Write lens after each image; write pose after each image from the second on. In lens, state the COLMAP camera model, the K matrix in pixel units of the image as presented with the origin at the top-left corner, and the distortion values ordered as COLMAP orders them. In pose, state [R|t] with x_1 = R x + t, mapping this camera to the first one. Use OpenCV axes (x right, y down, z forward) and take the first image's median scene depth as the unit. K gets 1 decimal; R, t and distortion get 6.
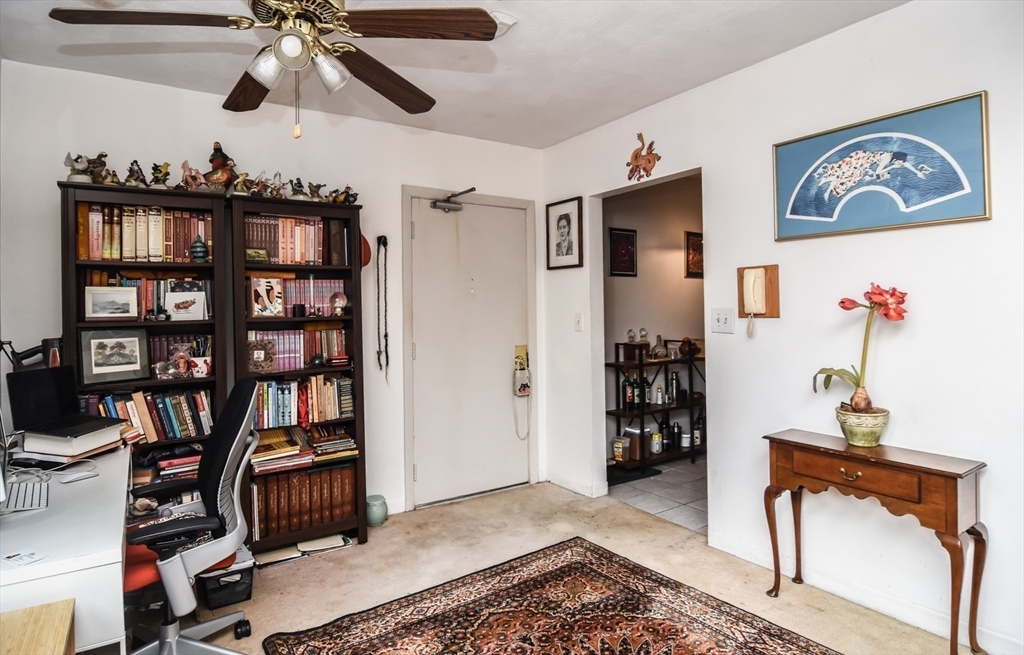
lens RADIAL K [[560.6, 0, 503.7], [0, 560.6, 307.5], [0, 0, 1]] dist [-0.016323, -0.000588]
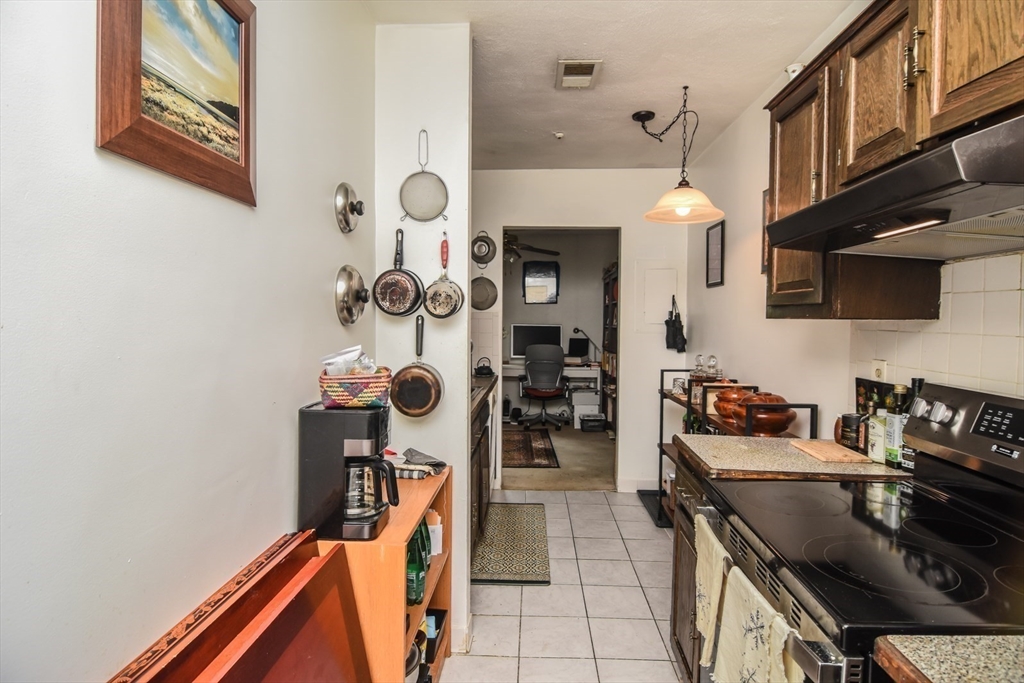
lens RADIAL K [[547.4, 0, 513.0], [0, 547.4, 339.9], [0, 0, 1]] dist [-0.007838, -0.009457]
pose [[-0.586533, 0.045248, -0.808660, 1.557652], [0.006090, 0.998656, 0.051462, -0.040710], [0.809902, 0.025259, -0.586021, 1.913203]]
